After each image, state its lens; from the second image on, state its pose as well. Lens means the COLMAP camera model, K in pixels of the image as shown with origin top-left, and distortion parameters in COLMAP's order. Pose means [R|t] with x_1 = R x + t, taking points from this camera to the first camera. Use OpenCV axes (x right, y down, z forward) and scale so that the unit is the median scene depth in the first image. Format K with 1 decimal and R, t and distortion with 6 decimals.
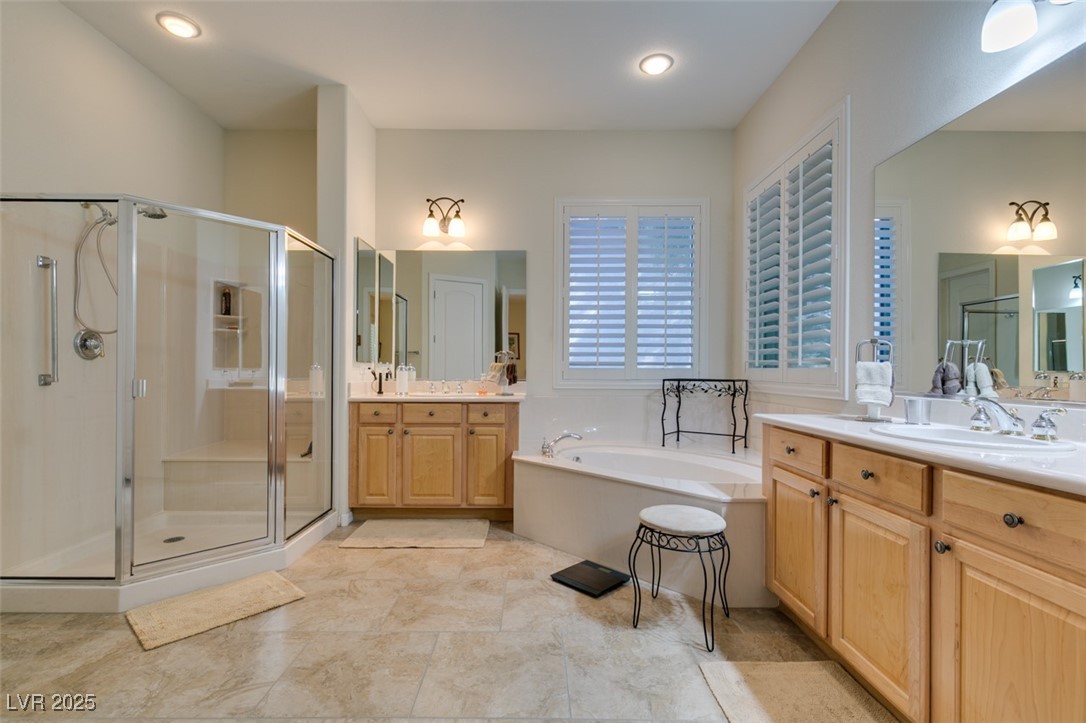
lens RADIAL K [[485.7, 0, 545.7], [0, 485.7, 366.5], [0, 0, 1]] dist [0.000360, -0.000197]
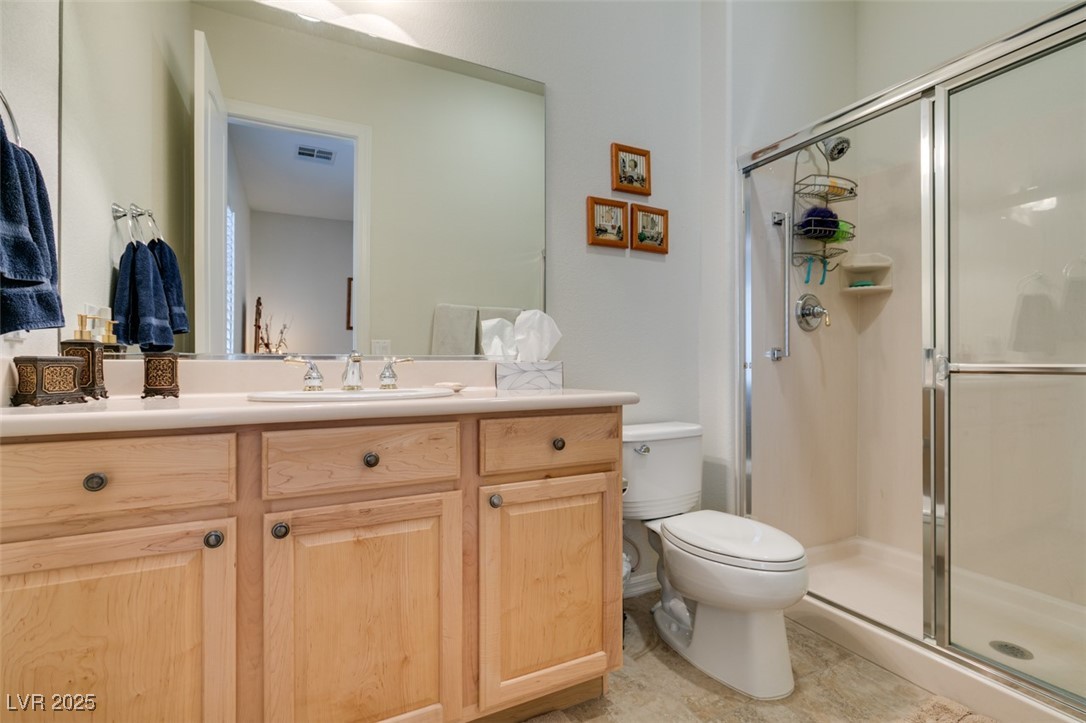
lens RADIAL K [[486.9, 0, 538.1], [0, 486.9, 365.3], [0, 0, 1]] dist [0.001722, -0.000365]
pose [[0.904359, -0.007513, 0.426706, -0.268199], [0.002592, 0.999923, 0.012111, 0.035443], [-0.426764, -0.009847, 0.904309, 0.672336]]
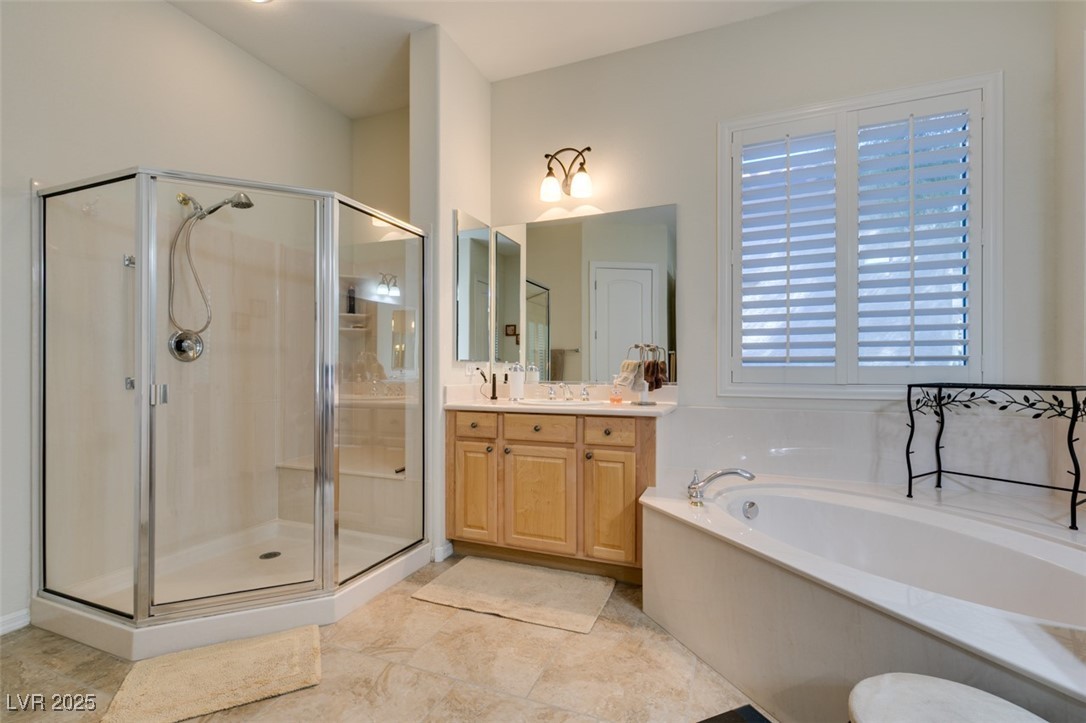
lens RADIAL K [[485.7, 0, 545.7], [0, 485.7, 366.5], [0, 0, 1]] dist [0.000360, -0.000197]
pose [[0.921651, -0.006749, -0.387961, 0.069650], [0.007583, 0.999971, 0.000619, 0.000491], [0.387945, -0.003513, 0.921676, 0.307120]]
